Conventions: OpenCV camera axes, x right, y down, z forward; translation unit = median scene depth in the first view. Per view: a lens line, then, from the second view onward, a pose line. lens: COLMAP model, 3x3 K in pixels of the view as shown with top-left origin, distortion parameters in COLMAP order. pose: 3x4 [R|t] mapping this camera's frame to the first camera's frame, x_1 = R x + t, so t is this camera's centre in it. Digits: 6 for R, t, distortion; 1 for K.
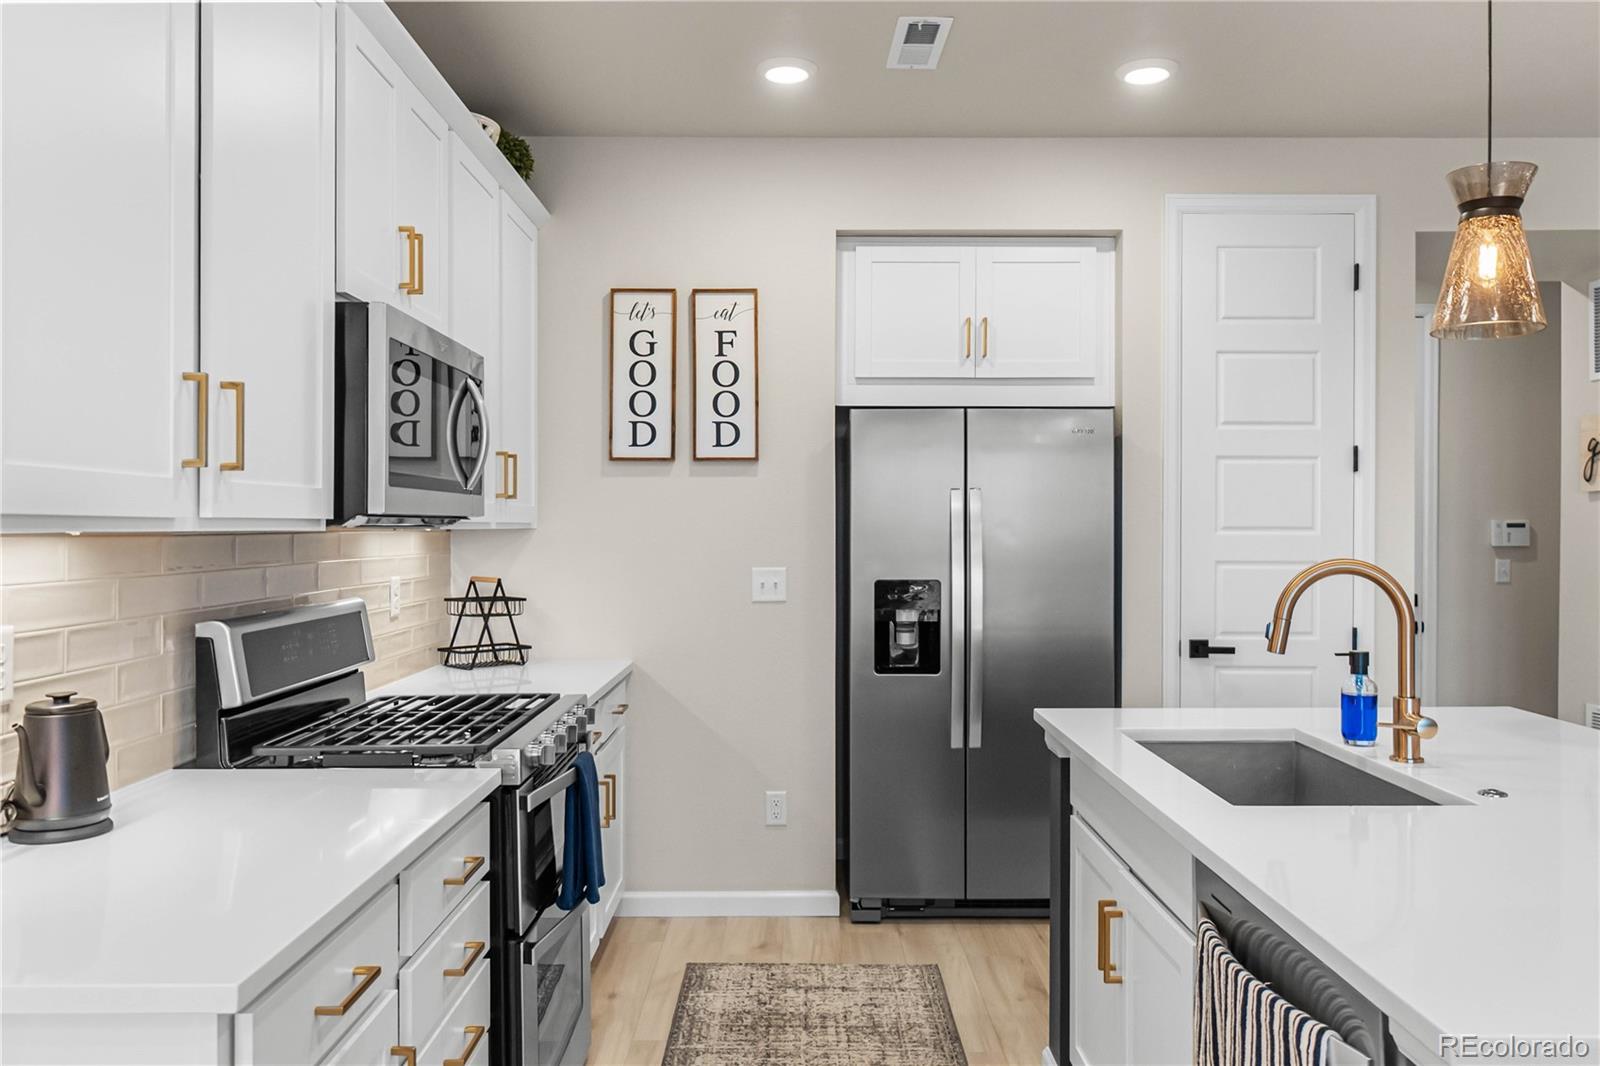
lens RADIAL K [[1185.2, 0, 799.8], [0, 1185.2, 531.5], [0, 0, 1]] dist [-0.000242, -0.004207]
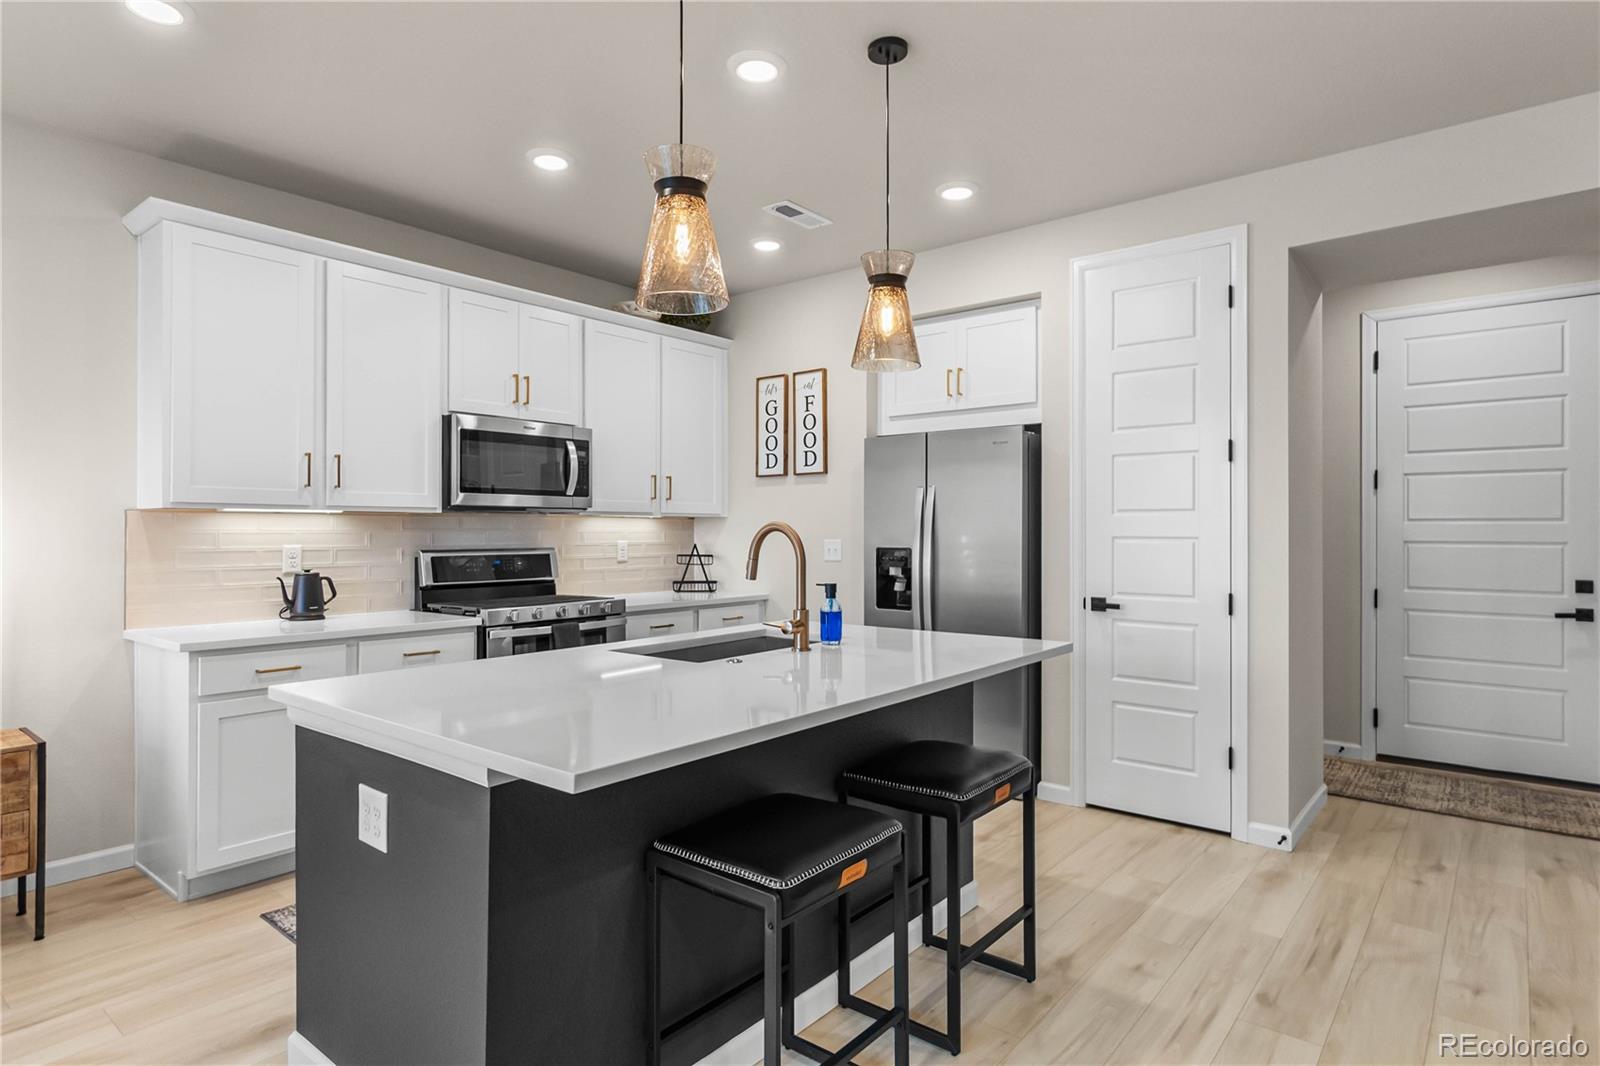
lens RADIAL K [[856.1, 0, 799.3], [0, 856.1, 530.1], [0, 0, 1]] dist [-0.003042, -0.002154]
pose [[0.775392, -0.001724, -0.631478, 0.690878], [-0.001007, 0.999992, -0.003967, 0.022477], [0.631480, 0.003712, 0.775383, 0.071586]]
